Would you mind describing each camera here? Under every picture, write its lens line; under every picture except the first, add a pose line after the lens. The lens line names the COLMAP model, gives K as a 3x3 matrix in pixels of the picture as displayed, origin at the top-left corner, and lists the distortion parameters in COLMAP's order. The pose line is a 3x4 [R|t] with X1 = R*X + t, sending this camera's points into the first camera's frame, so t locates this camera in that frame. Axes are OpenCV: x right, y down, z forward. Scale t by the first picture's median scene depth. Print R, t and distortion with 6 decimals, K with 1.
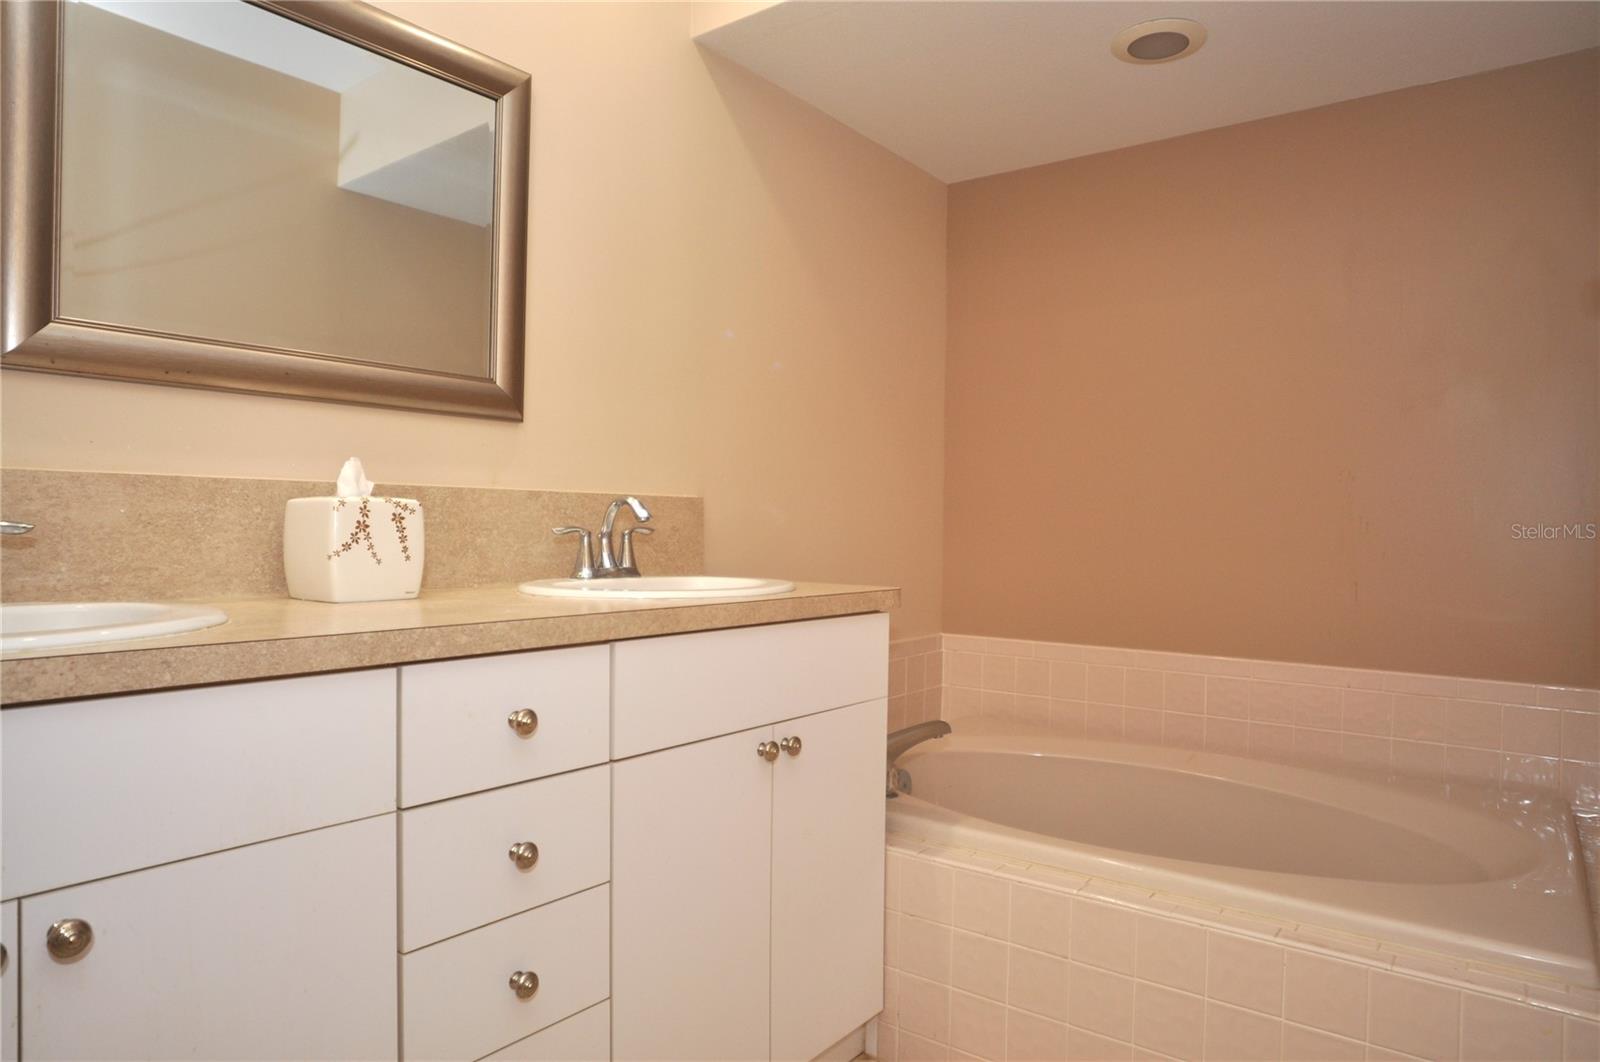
lens RADIAL K [[1062.2, 0, 809.8], [0, 1062.2, 535.2], [0, 0, 1]] dist [-0.003057, -0.000308]
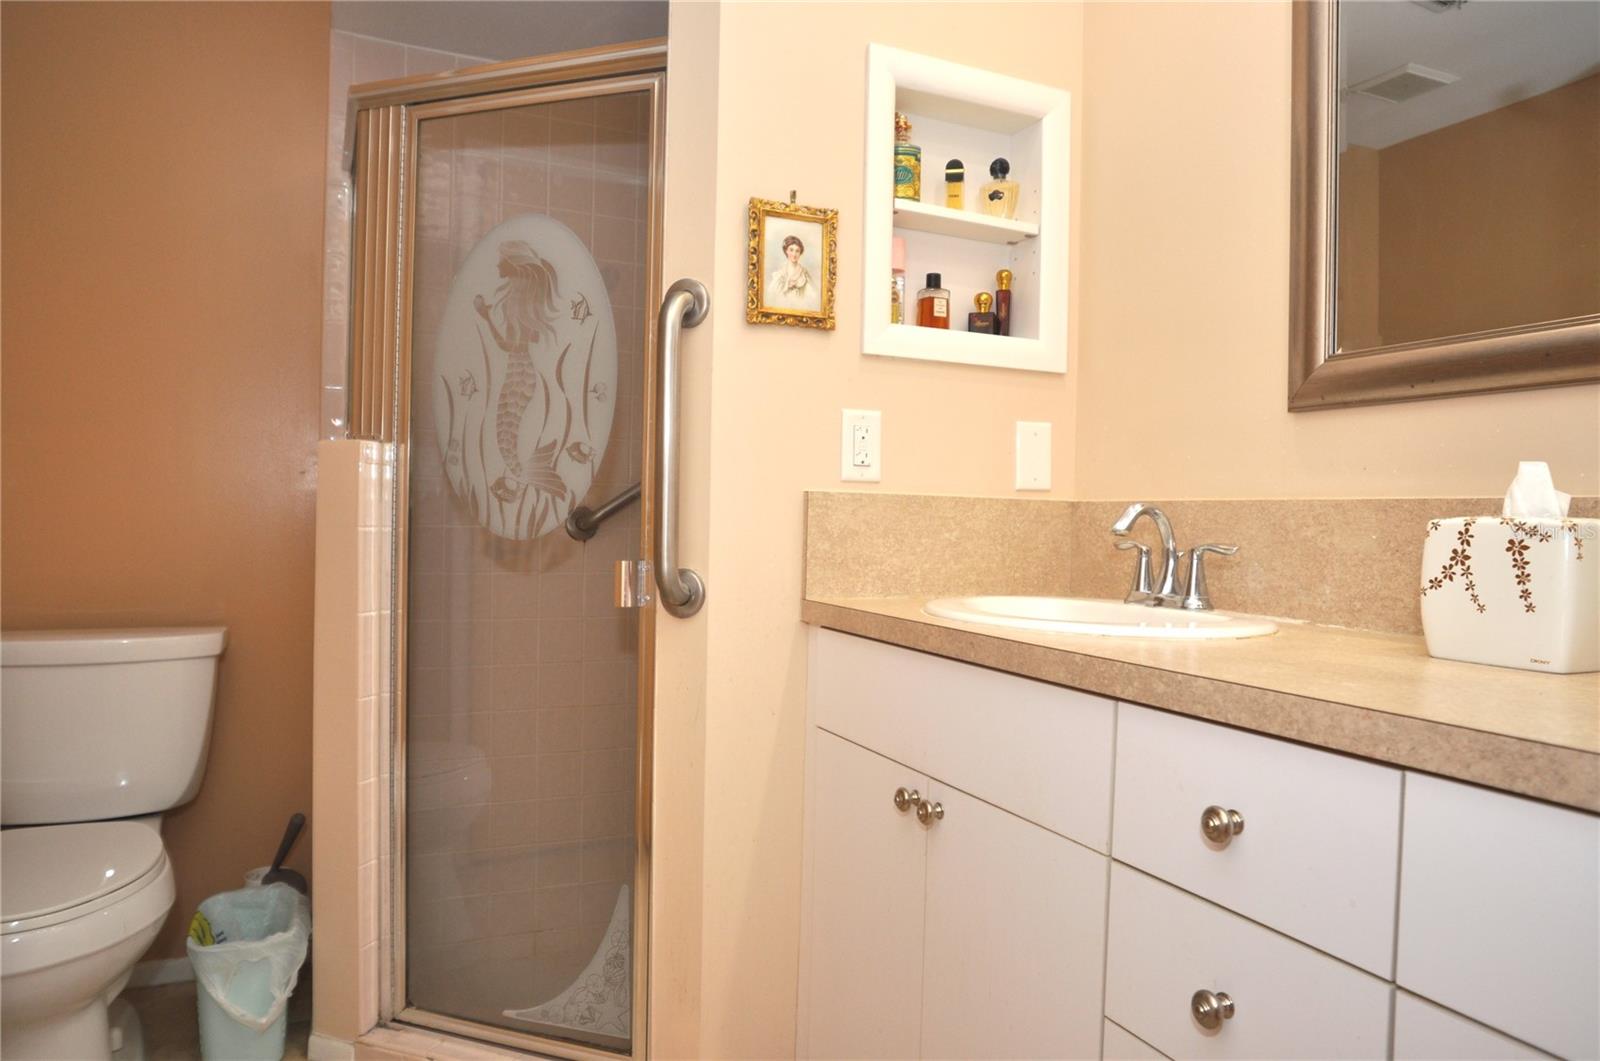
lens RADIAL K [[1062.2, 0, 809.8], [0, 1062.2, 534.7], [0, 0, 1]] dist [-0.003057, -0.000308]
pose [[-0.484093, -0.010821, -0.874950, 0.446329], [-0.038662, 0.999212, 0.009033, -0.013659], [0.874162, 0.038200, -0.484130, 0.996609]]
